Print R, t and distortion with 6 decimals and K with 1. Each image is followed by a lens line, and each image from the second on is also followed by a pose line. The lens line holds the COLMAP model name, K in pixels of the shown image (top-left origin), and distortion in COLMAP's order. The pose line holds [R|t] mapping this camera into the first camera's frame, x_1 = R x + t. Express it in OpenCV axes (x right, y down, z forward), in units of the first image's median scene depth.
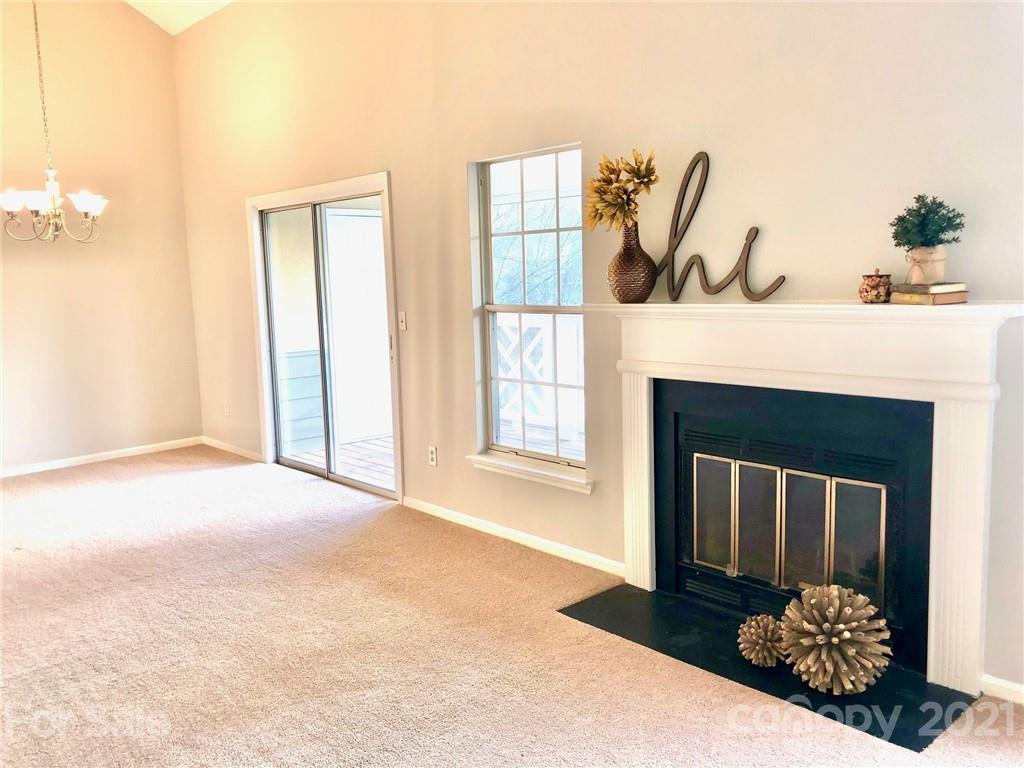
lens RADIAL K [[837.0, 0, 512.0], [0, 837.0, 384.0], [0, 0, 1]] dist [0.043574, -0.047189]
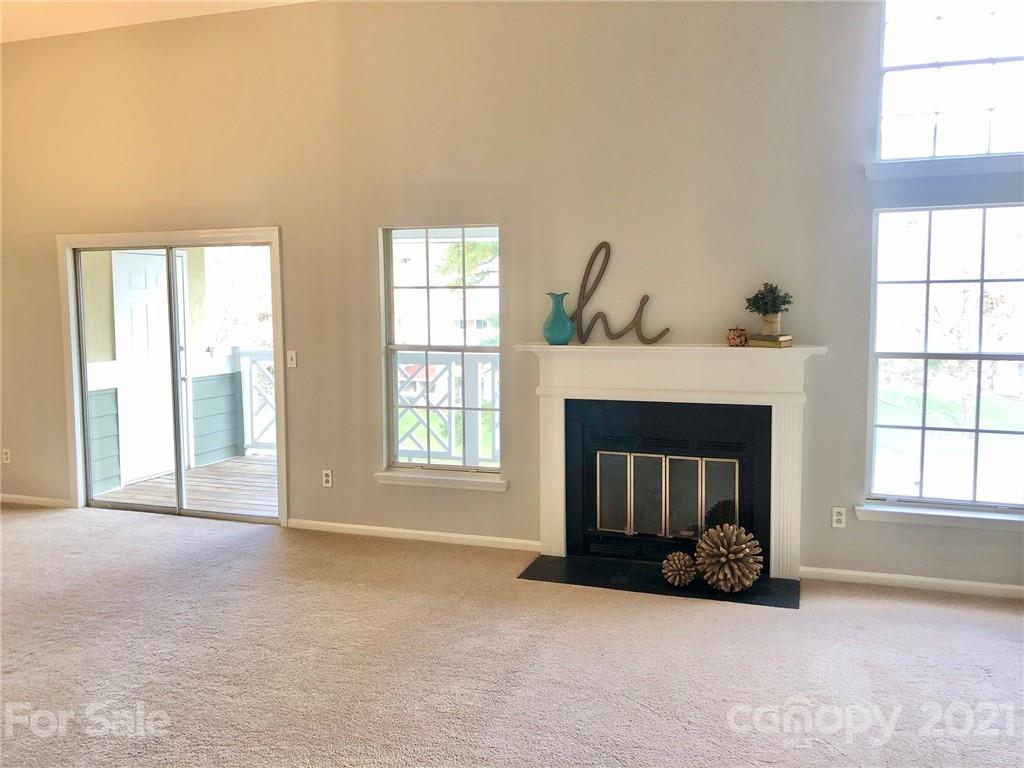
lens RADIAL K [[831.7, 0, 512.4], [0, 831.7, 374.6], [0, 0, 1]] dist [0.054480, -0.079746]
pose [[0.879021, -0.021147, 0.476314, -0.580609], [0.044478, 0.998297, -0.037760, 0.000176], [-0.474704, 0.054377, 0.878464, -0.166207]]
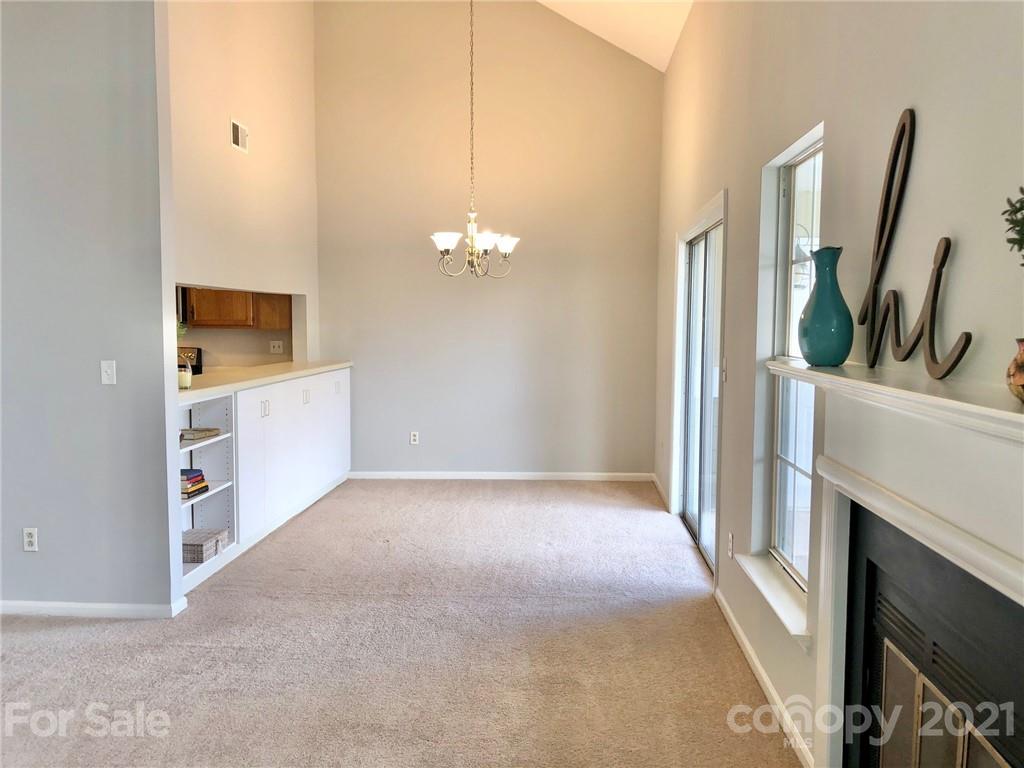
lens RADIAL K [[837.0, 0, 512.0], [0, 837.0, 384.0], [0, 0, 1]] dist [0.043574, -0.047189]
pose [[0.685414, 0.087208, -0.722912, 0.451786], [-0.117301, 0.993059, 0.008581, -0.064238], [0.718643, 0.078917, 0.690887, 0.419912]]
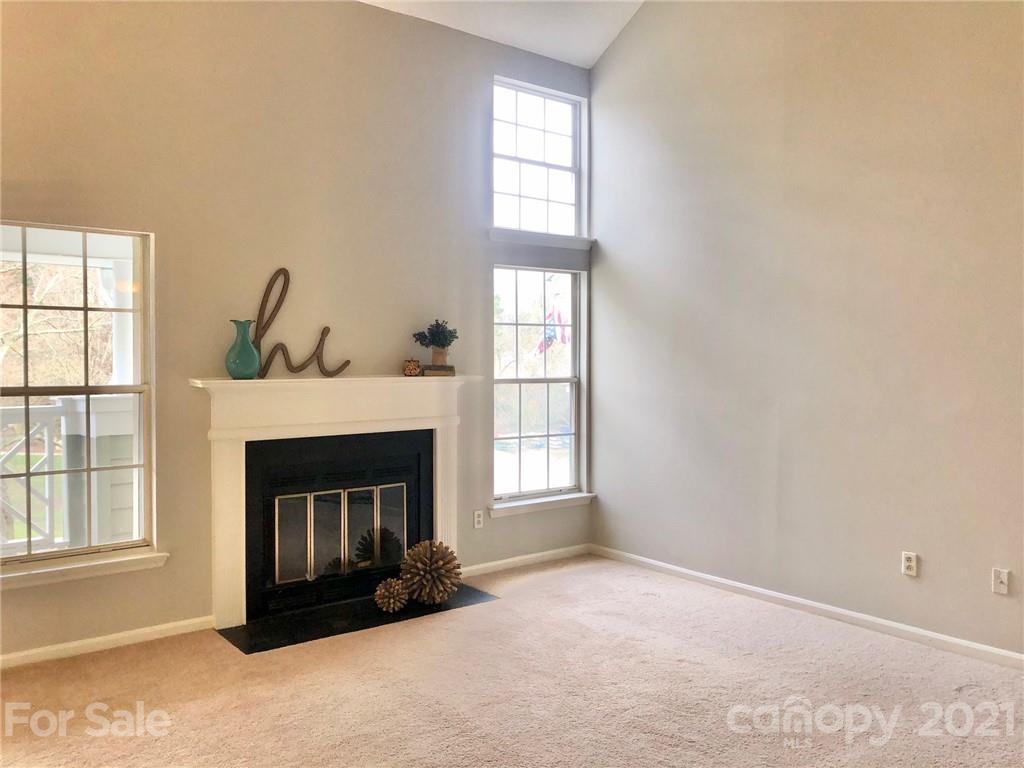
lens RADIAL K [[831.7, 0, 512.4], [0, 831.7, 374.6], [0, 0, 1]] dist [0.054480, -0.079746]
pose [[0.076741, 0.009989, 0.997001, -1.046148], [0.128073, 0.991567, -0.019793, -0.030650], [-0.988791, 0.129208, 0.074815, 0.537419]]
